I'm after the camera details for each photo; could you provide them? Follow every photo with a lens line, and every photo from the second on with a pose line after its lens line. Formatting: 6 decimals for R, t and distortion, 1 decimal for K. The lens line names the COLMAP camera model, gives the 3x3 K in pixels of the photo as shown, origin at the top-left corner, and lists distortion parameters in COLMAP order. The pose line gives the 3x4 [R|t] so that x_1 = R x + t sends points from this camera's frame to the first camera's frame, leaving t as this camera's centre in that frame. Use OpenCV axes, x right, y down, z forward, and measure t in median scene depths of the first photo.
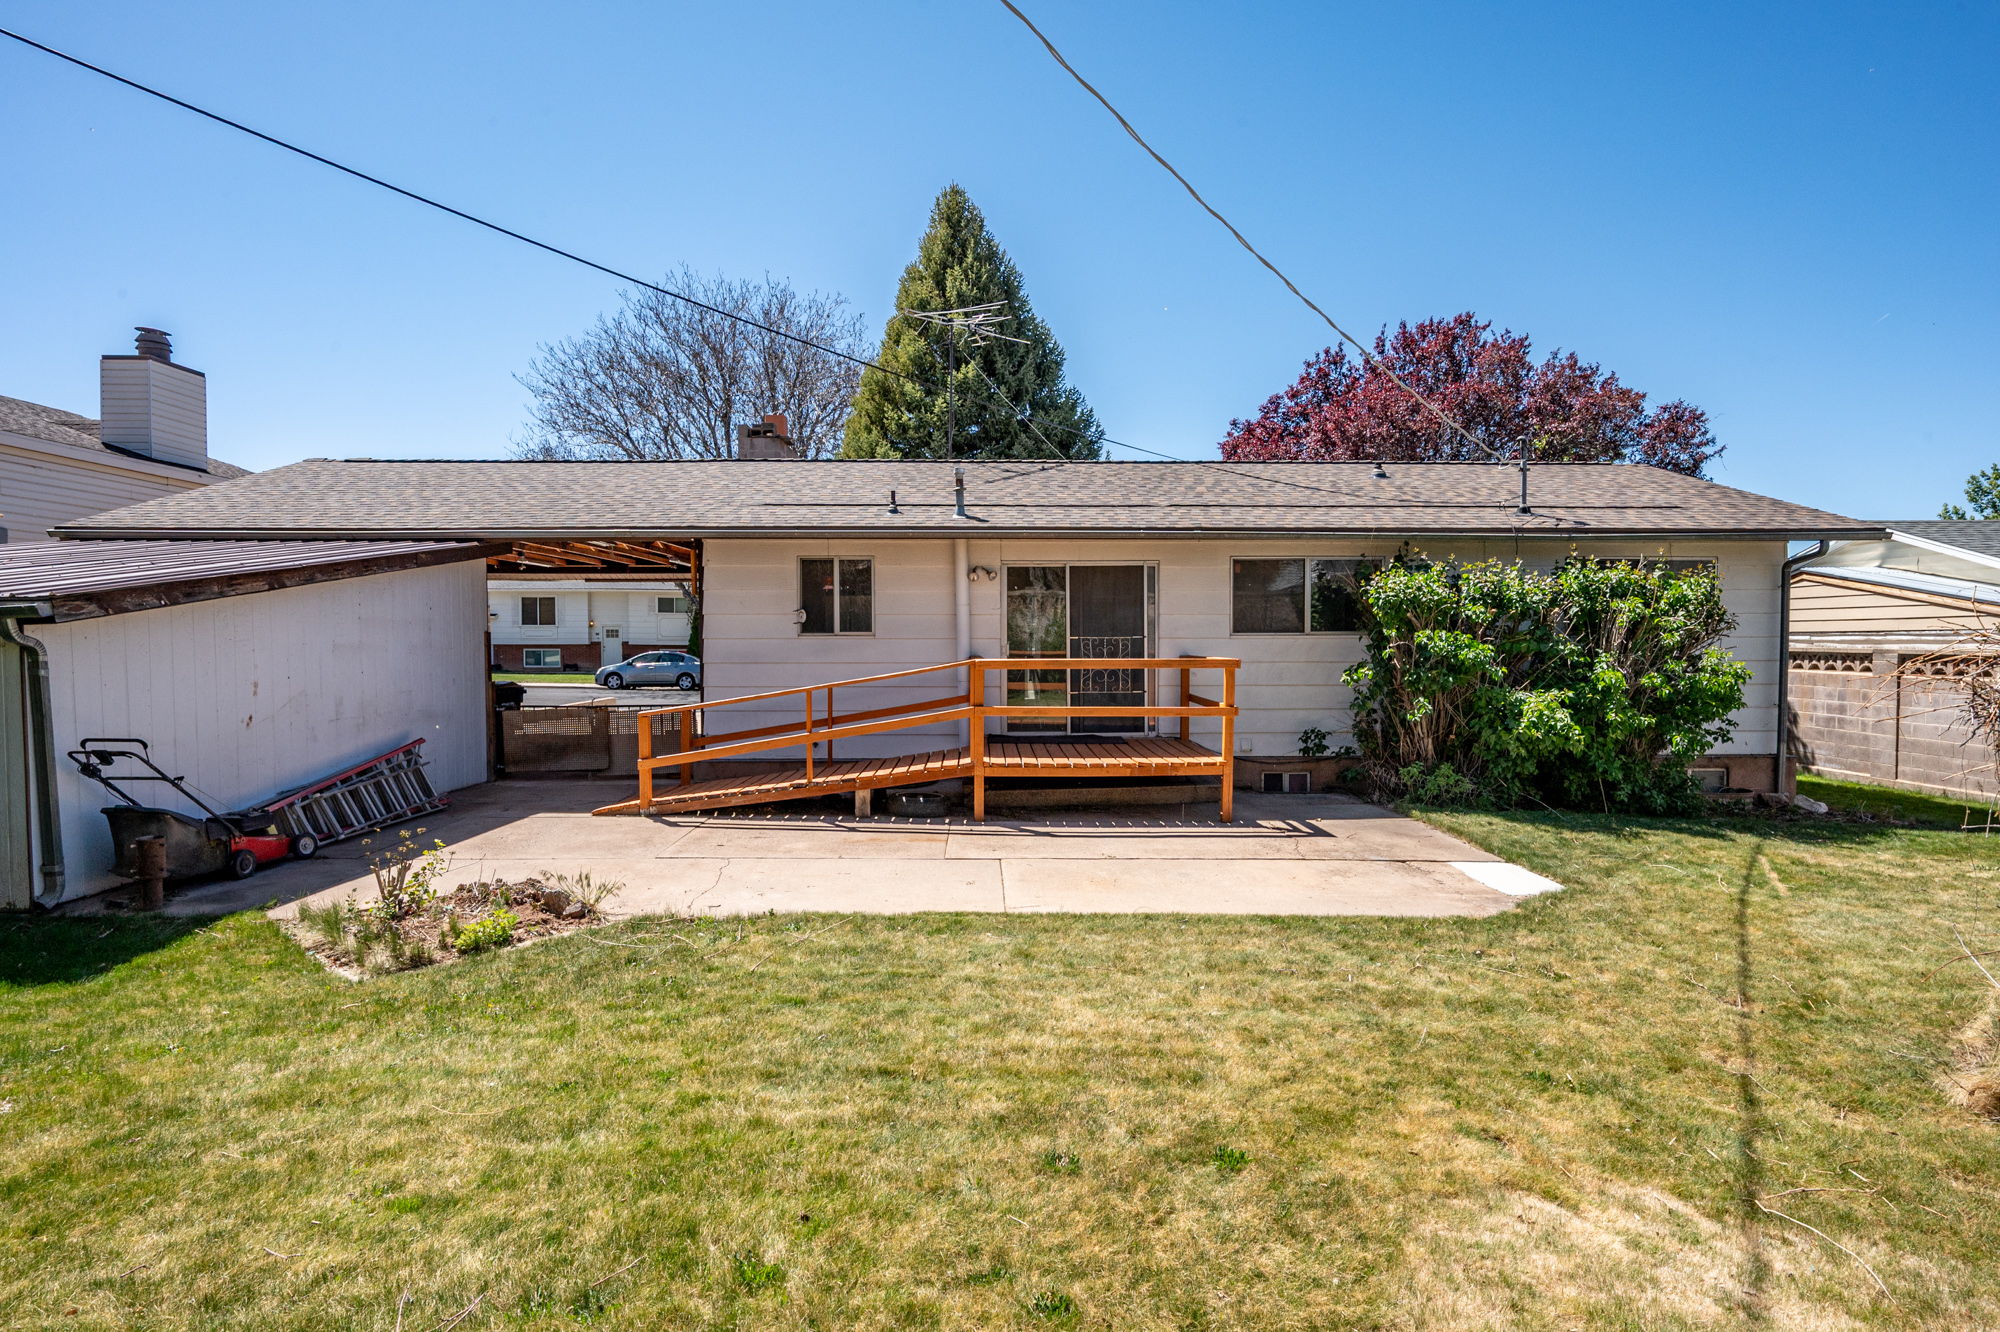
lens RADIAL K [[1042.9, 0, 1001.8], [0, 1042.9, 671.8], [0, 0, 1]] dist [-0.005701, 0.000541]
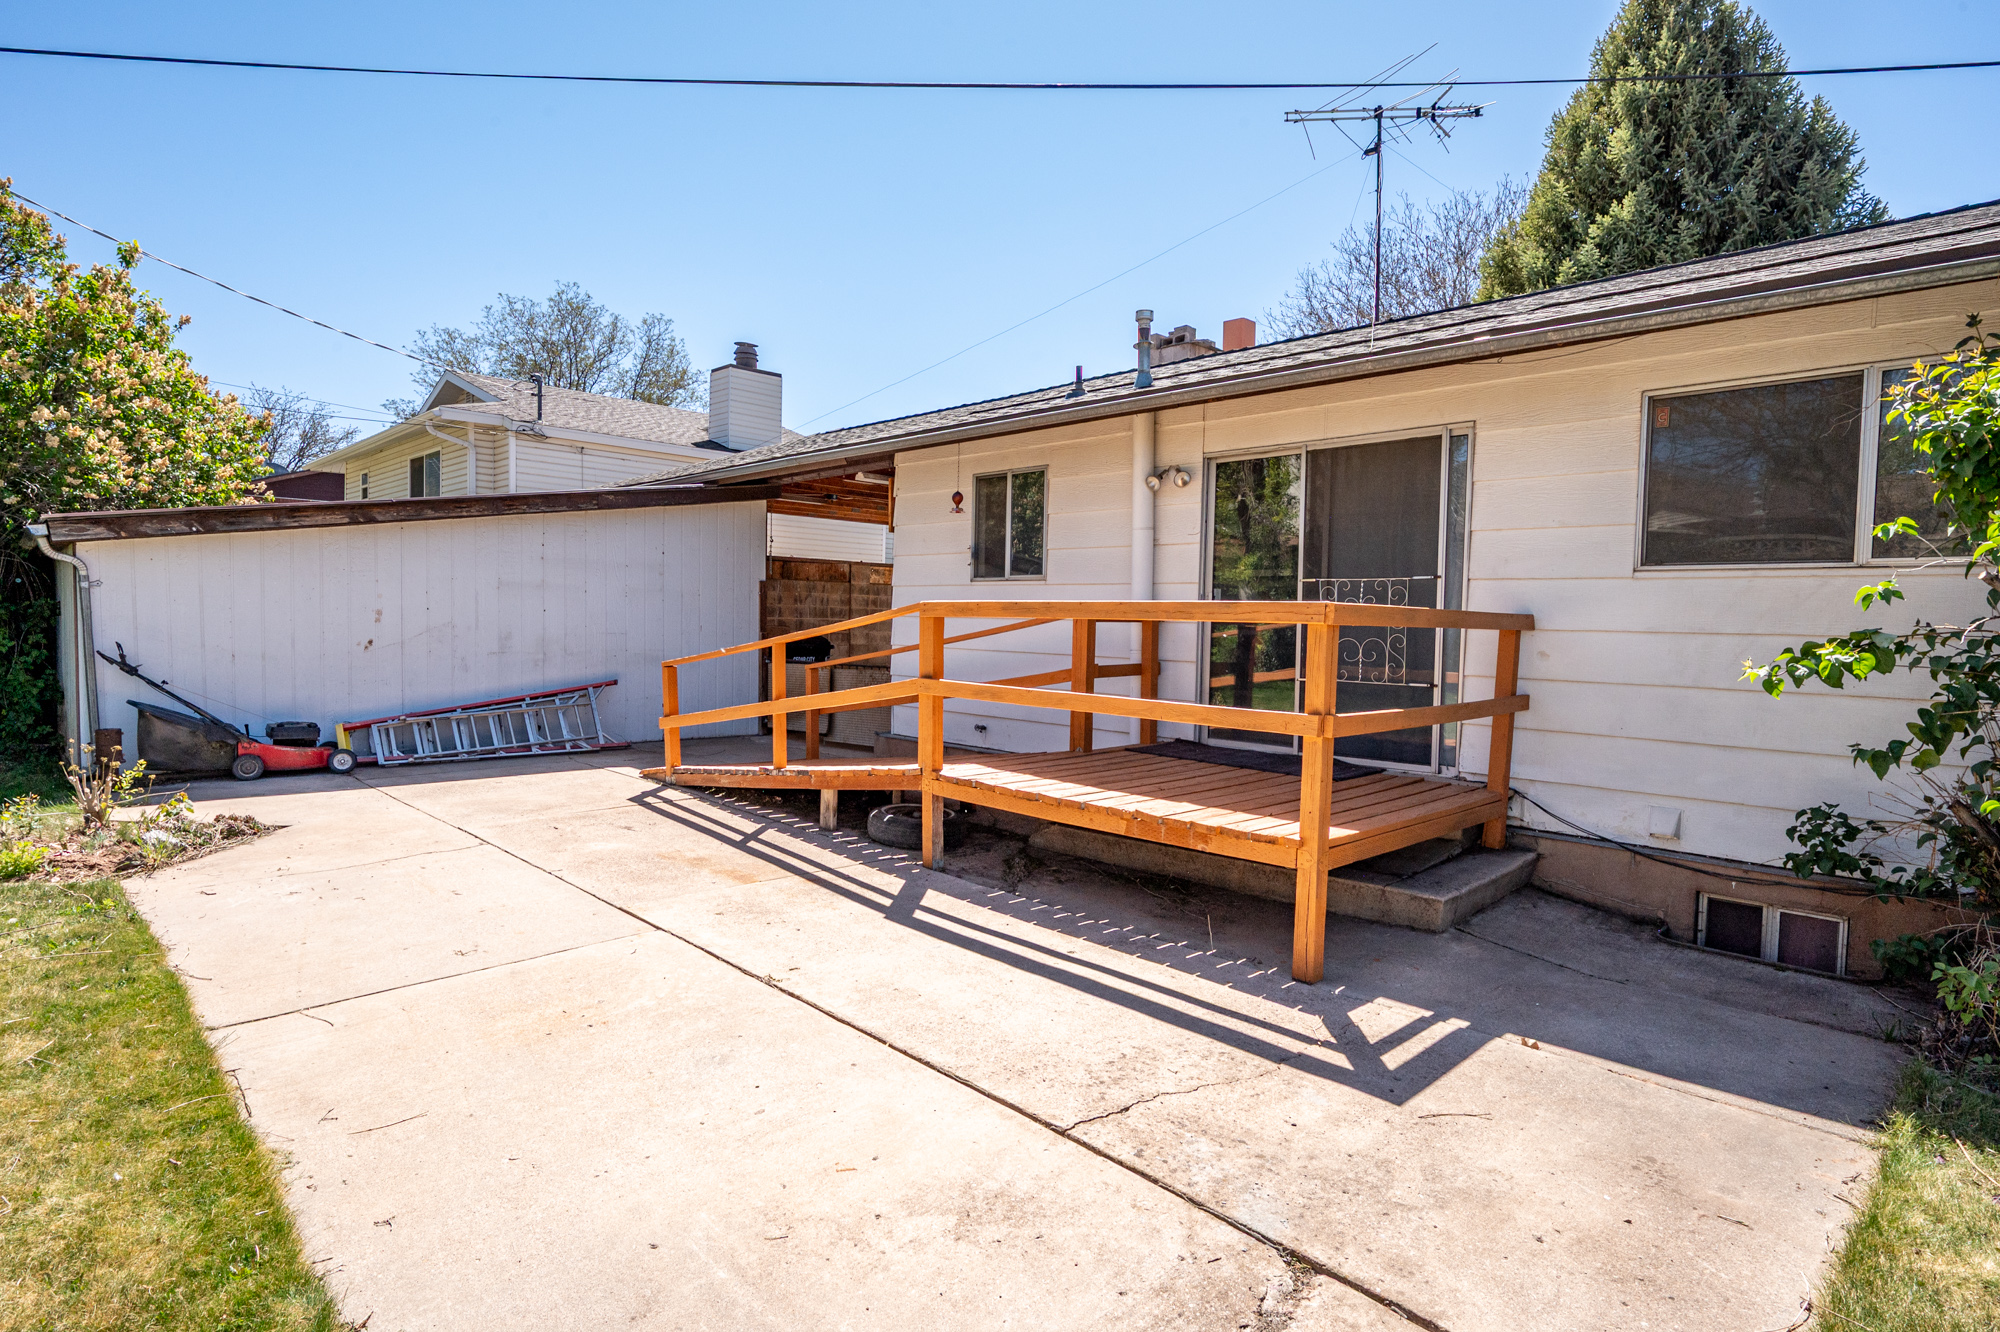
lens RADIAL K [[1042.9, 0, 993.9], [0, 1042.9, 659.9], [0, 0, 1]] dist [-0.005701, 0.000541]
pose [[0.672470, 0.044200, -0.738803, 0.369889], [-0.050053, 0.998646, 0.014186, 0.009881], [0.738430, 0.027440, 0.673772, 0.509192]]
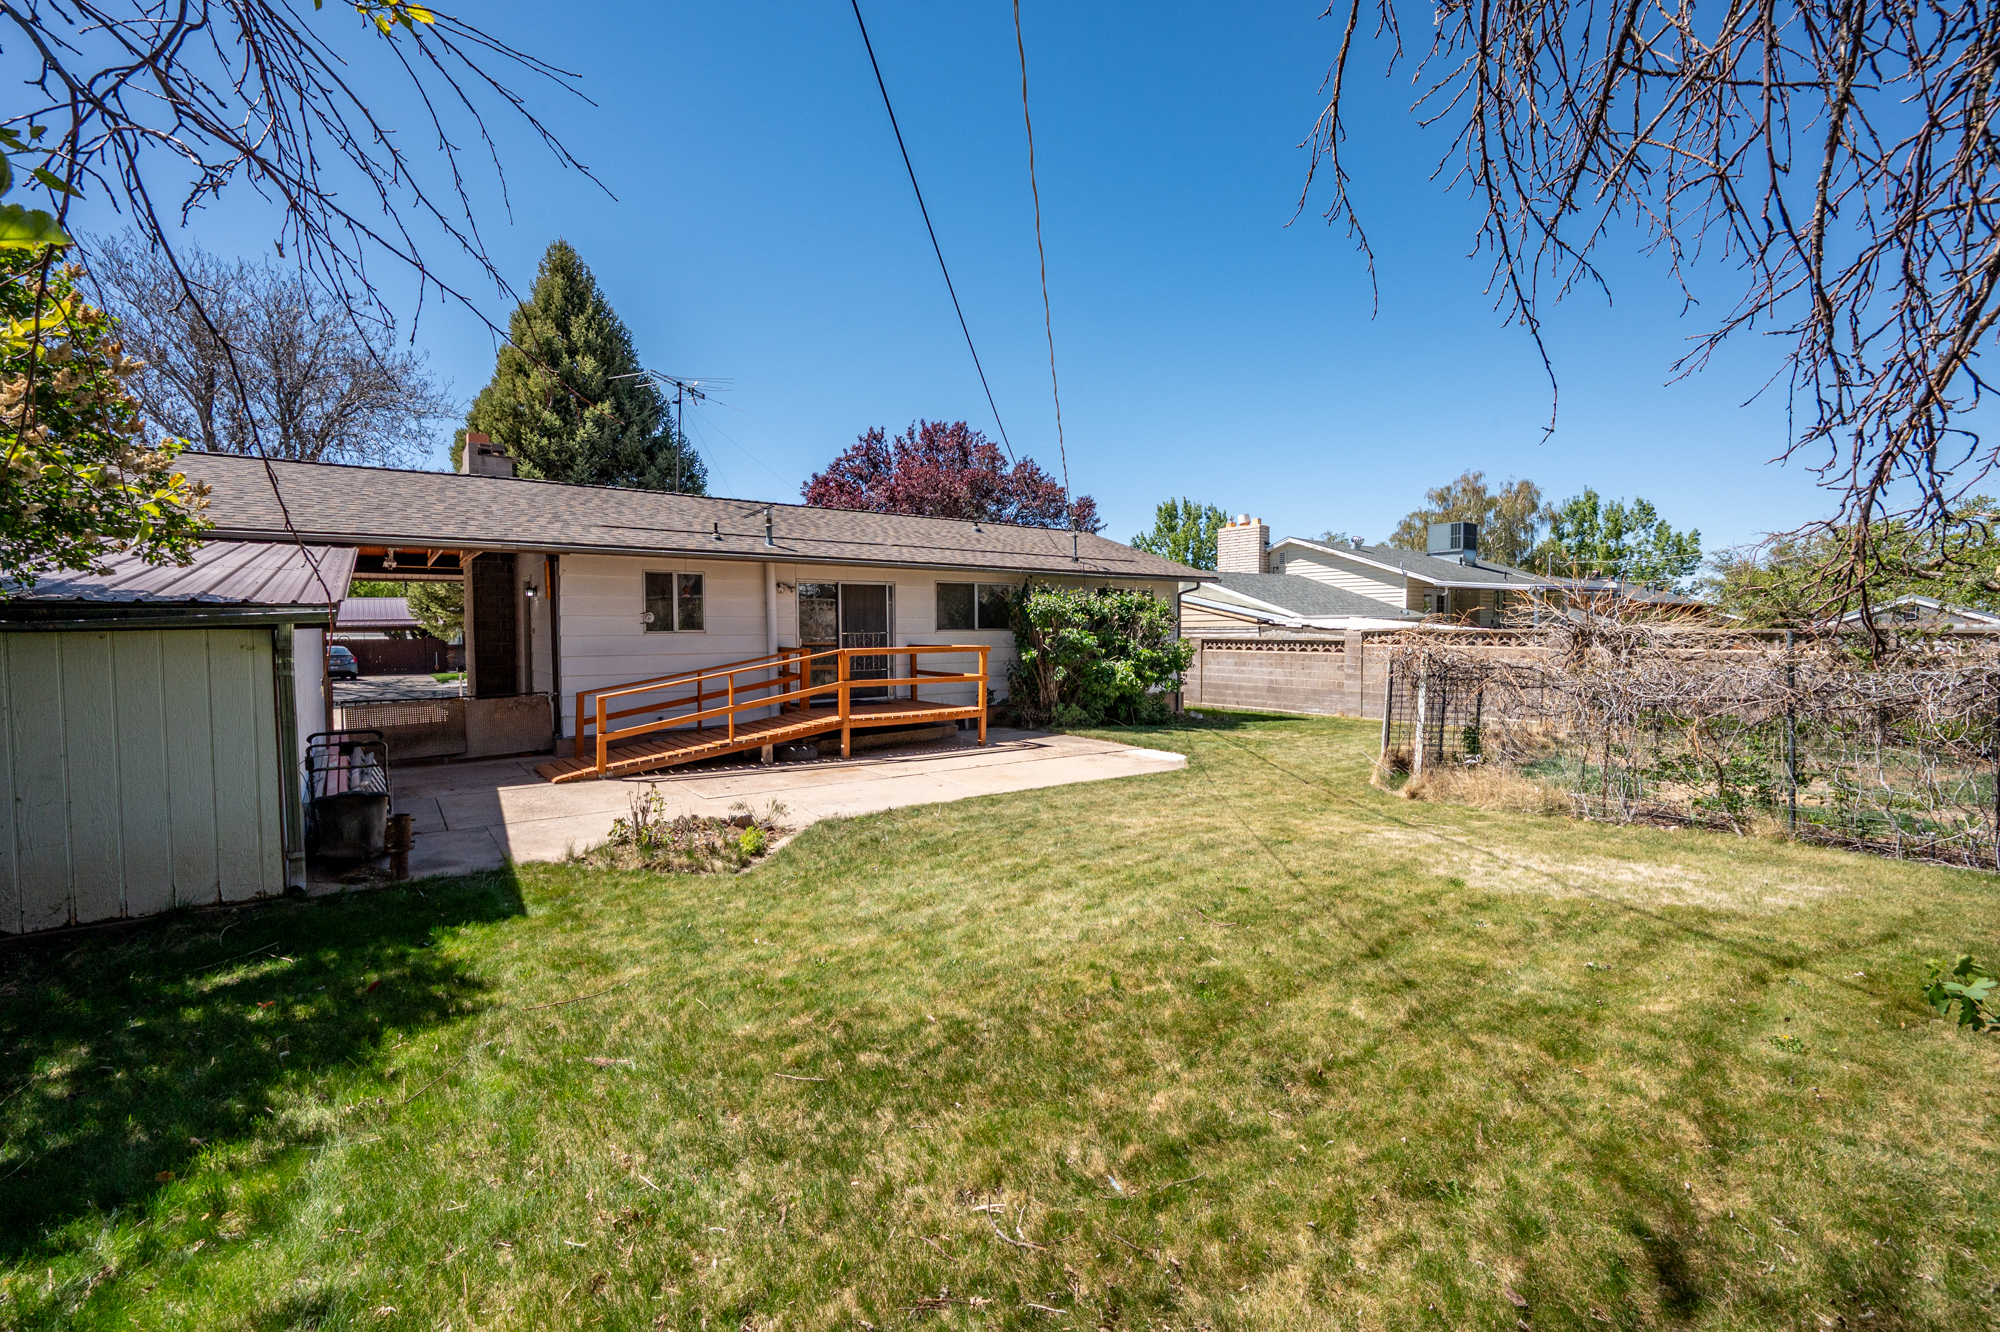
lens RADIAL K [[840.5, 0, 993.3], [0, 840.5, 665.5], [0, 0, 1]] dist [-0.003397, -0.000286]
pose [[0.810486, -0.028489, 0.585065, -0.450240], [0.023372, 0.999594, 0.016297, -0.002546], [-0.585292, 0.000465, 0.810823, -0.069887]]
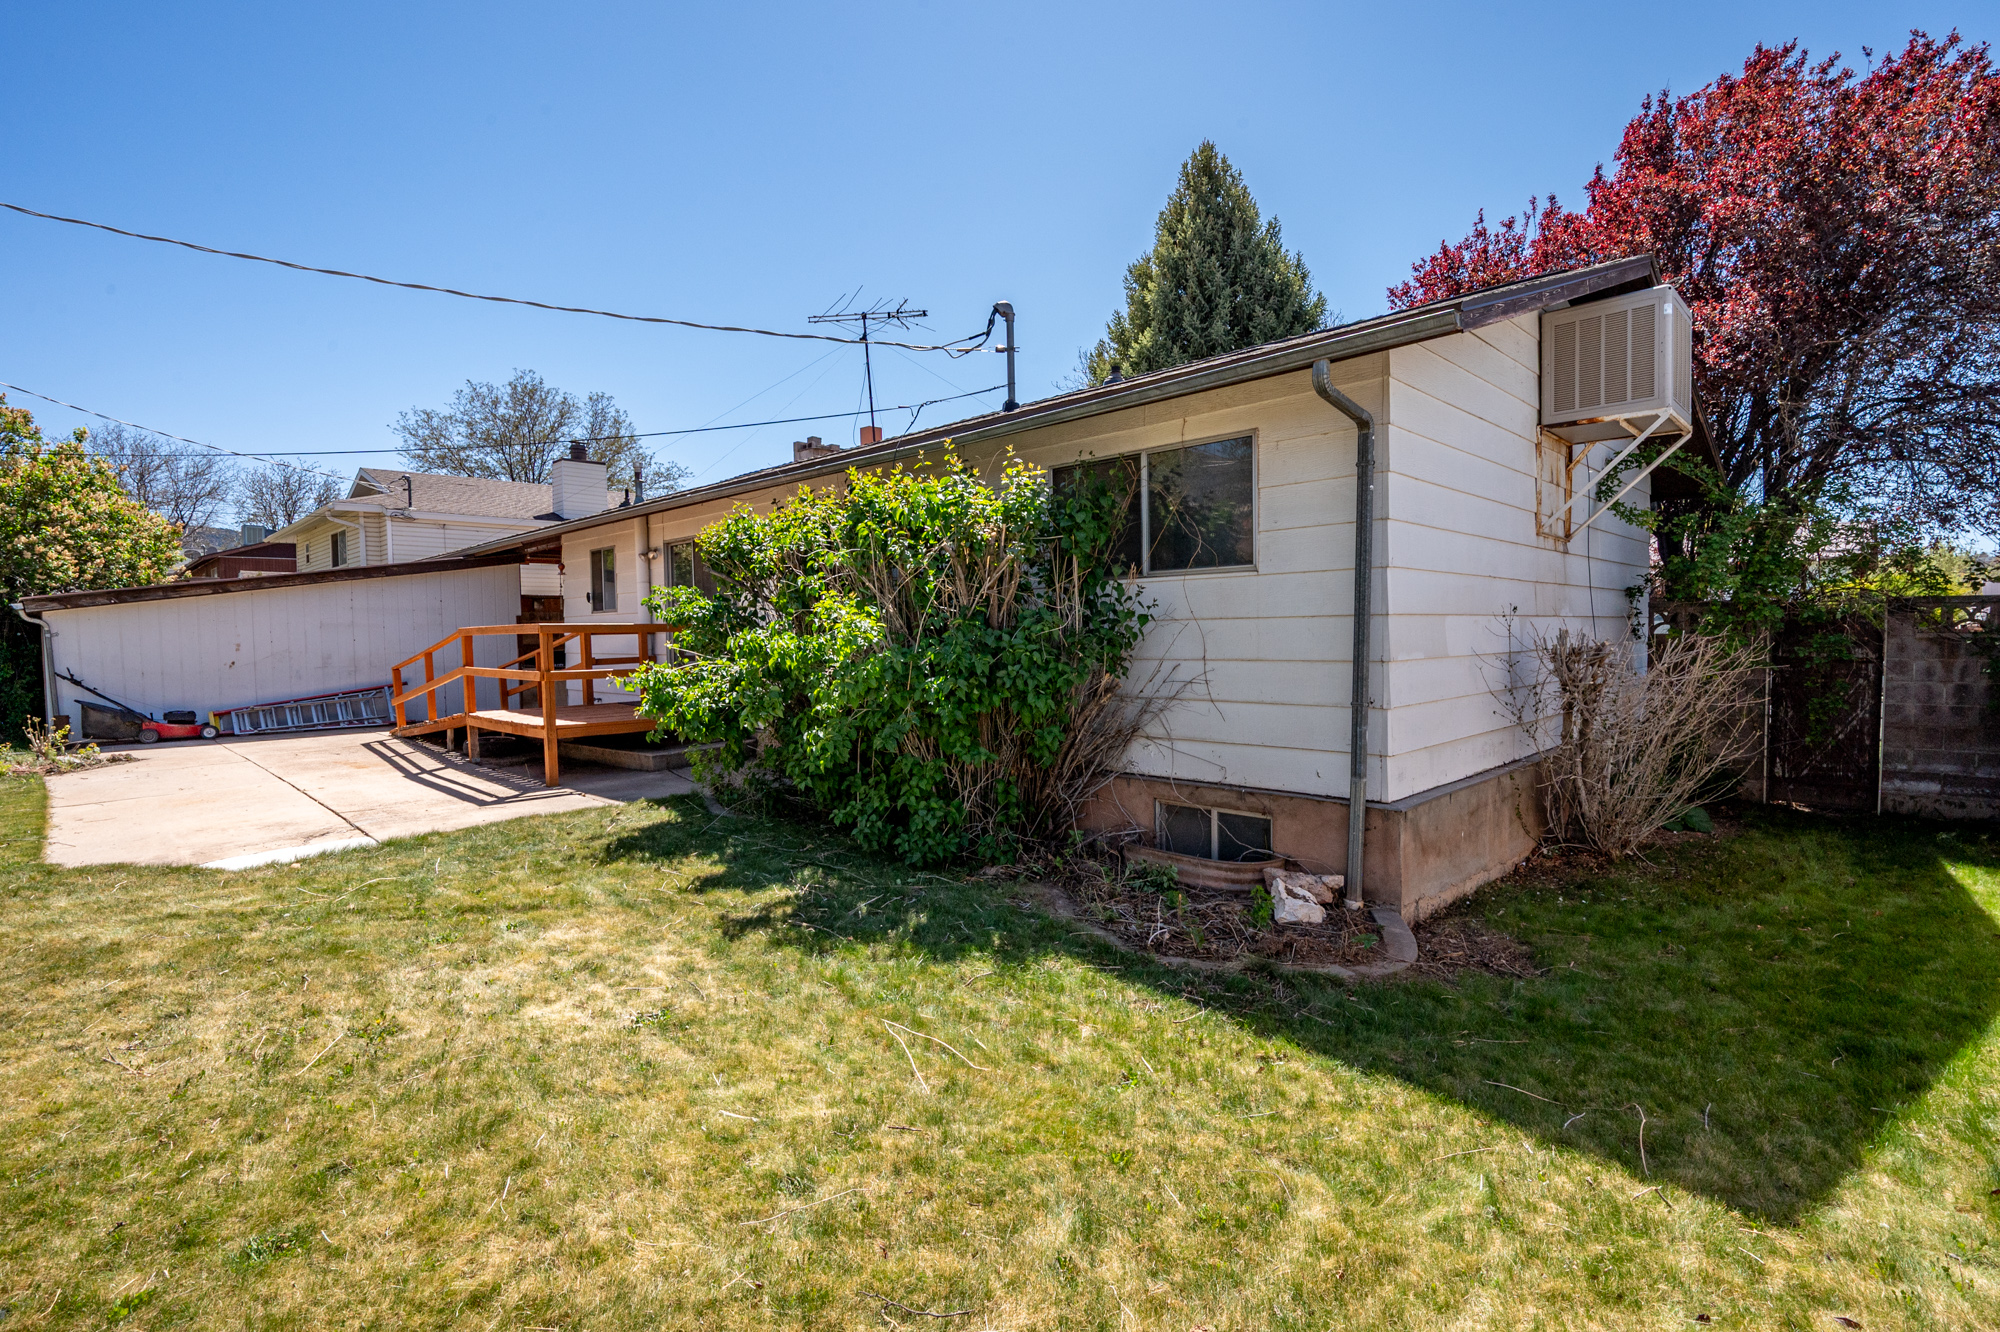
lens RADIAL K [[935.8, 0, 1006.1], [0, 935.8, 659.5], [0, 0, 1]] dist [-0.003054, -0.001030]
pose [[0.690535, 0.010924, -0.723217, 0.978457], [-0.011195, 0.999928, 0.004414, 0.010565], [0.723212, 0.005048, 0.690607, 0.579808]]
